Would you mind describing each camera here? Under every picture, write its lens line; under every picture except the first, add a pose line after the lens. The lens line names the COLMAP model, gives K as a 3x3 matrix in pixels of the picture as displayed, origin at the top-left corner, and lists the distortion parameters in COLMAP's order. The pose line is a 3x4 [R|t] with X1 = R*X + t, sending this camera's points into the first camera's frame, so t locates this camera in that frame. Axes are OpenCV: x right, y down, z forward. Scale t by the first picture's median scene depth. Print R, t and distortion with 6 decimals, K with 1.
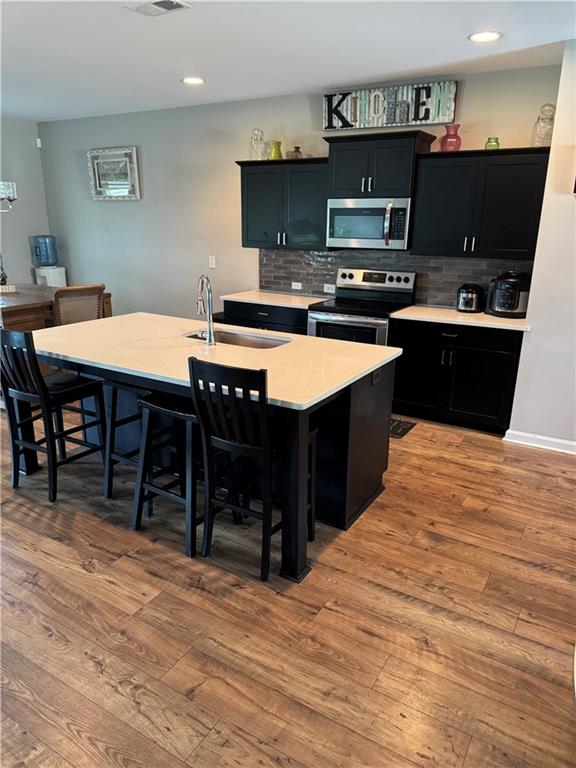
lens RADIAL K [[552.4, 0, 294.9], [0, 552.4, 382.6], [0, 0, 1]] dist [-0.005567, -0.006883]
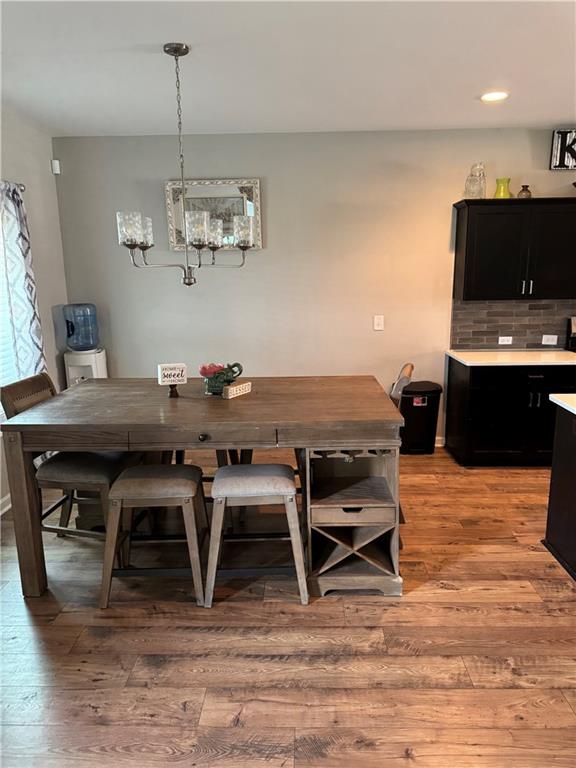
lens RADIAL K [[552.4, 0, 288.5], [0, 552.4, 384.1], [0, 0, 1]] dist [-0.005567, -0.006883]
pose [[0.865955, -0.130561, 0.482780, -0.641481], [0.172809, 0.983978, -0.043862, -0.113761], [-0.469318, 0.121411, 0.874643, 0.358680]]
